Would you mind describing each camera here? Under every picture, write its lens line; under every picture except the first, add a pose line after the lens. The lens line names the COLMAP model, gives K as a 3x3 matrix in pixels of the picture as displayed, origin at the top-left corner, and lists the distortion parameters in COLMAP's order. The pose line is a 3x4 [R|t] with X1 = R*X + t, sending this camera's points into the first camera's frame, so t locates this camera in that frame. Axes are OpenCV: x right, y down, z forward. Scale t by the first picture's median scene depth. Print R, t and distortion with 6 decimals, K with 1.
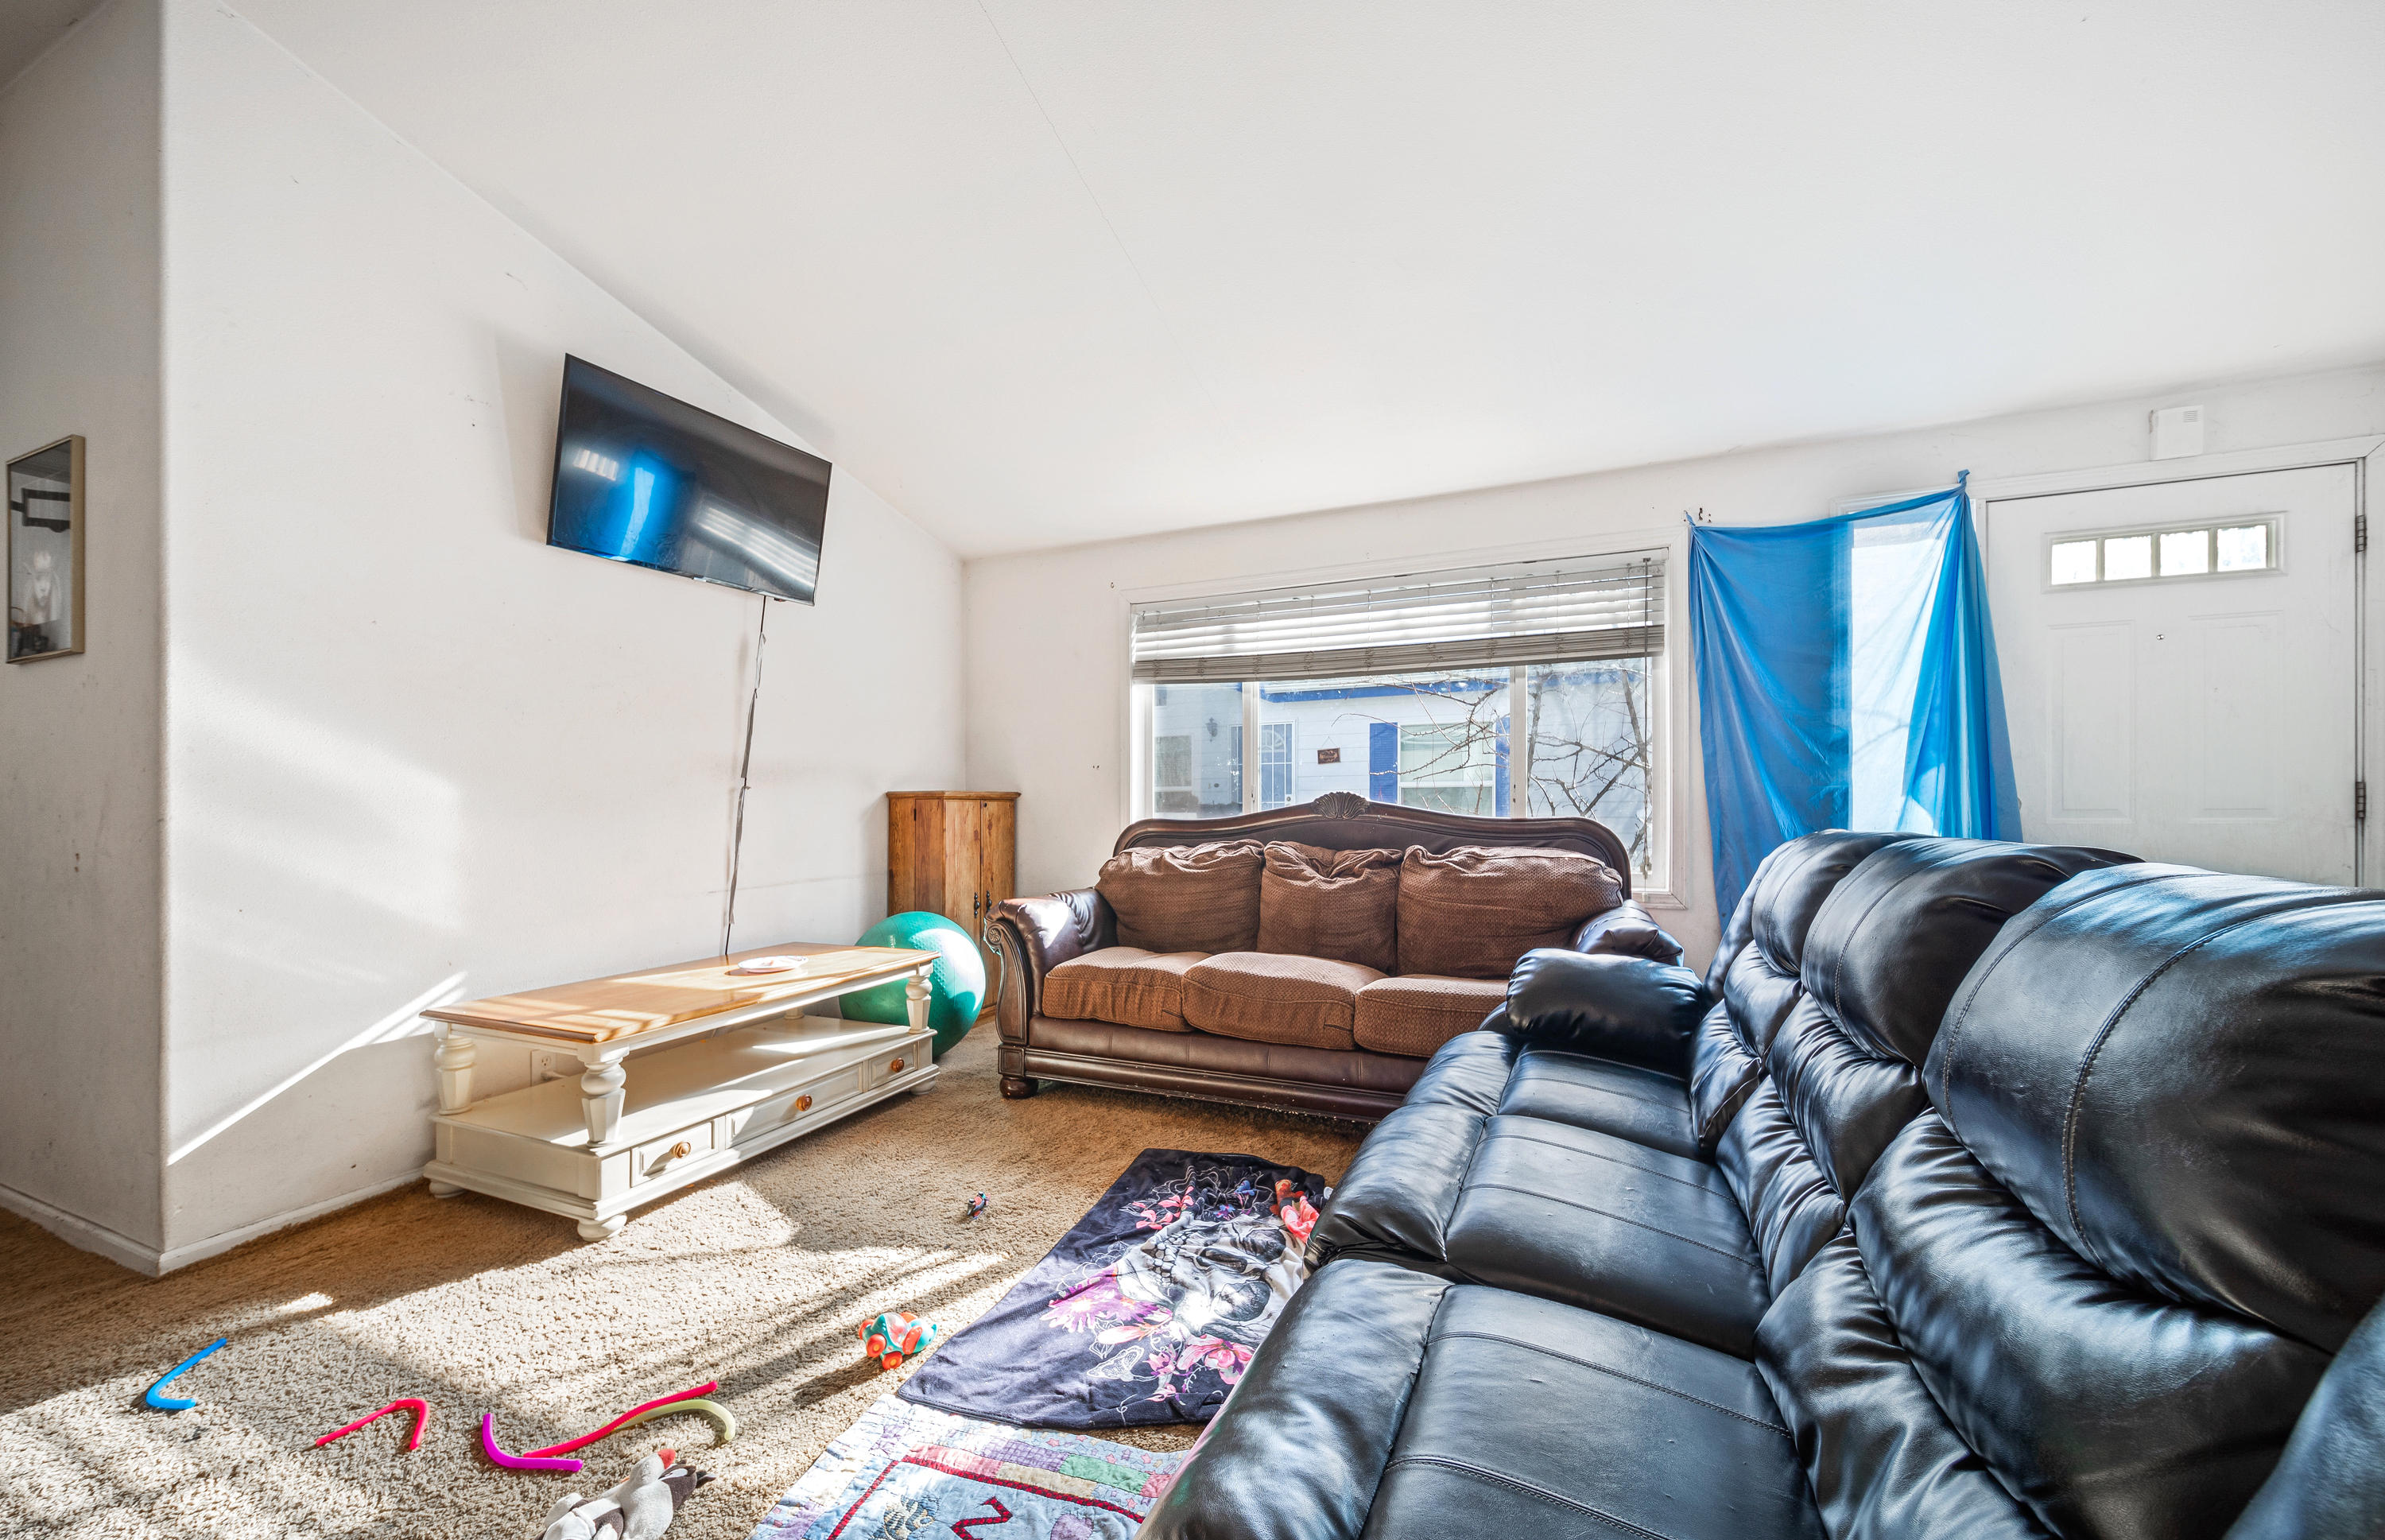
lens RADIAL K [[879.2, 0, 1193.7], [0, 879.2, 807.4], [0, 0, 1]] dist [-0.000403, -0.000007]
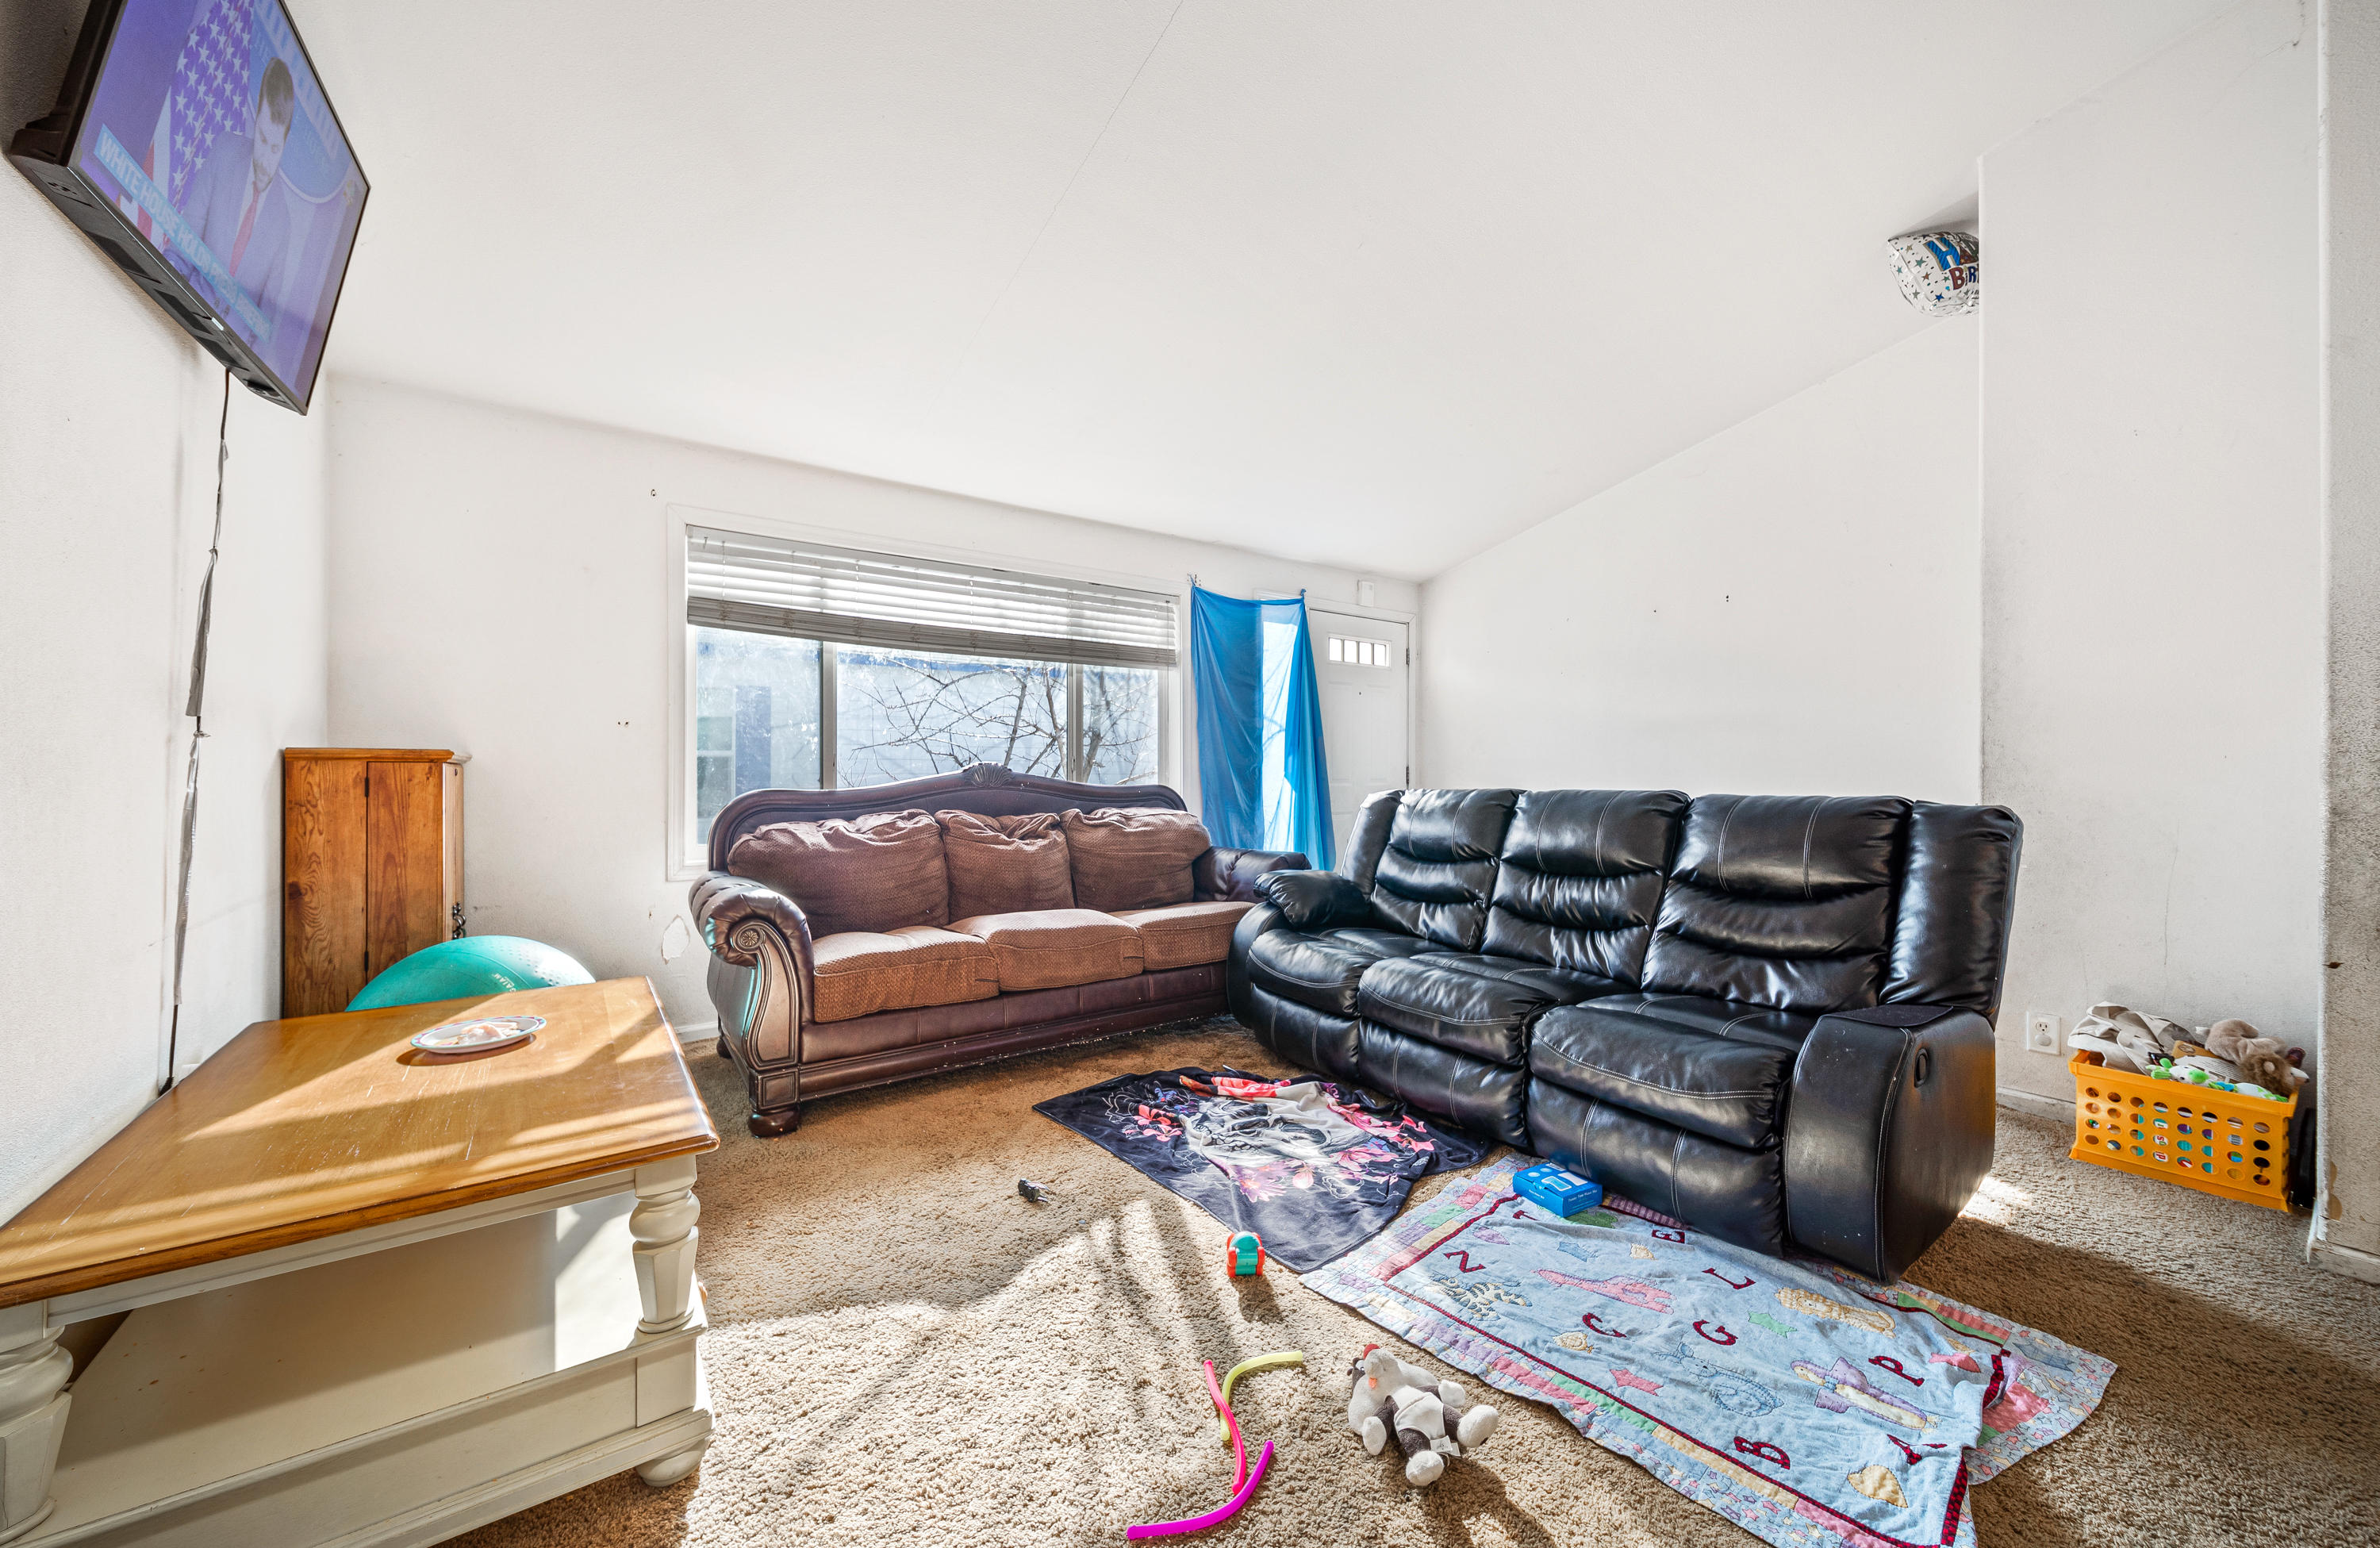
lens RADIAL K [[878.9, 0, 1190.0], [0, 878.9, 774.0], [0, 0, 1]] dist [-0.000611, -0.000024]
pose [[0.512502, 0.005560, 0.858668, -0.772693], [0.000731, 0.999976, -0.006911, 0.004584], [-0.858686, 0.004169, 0.512485, 0.284589]]
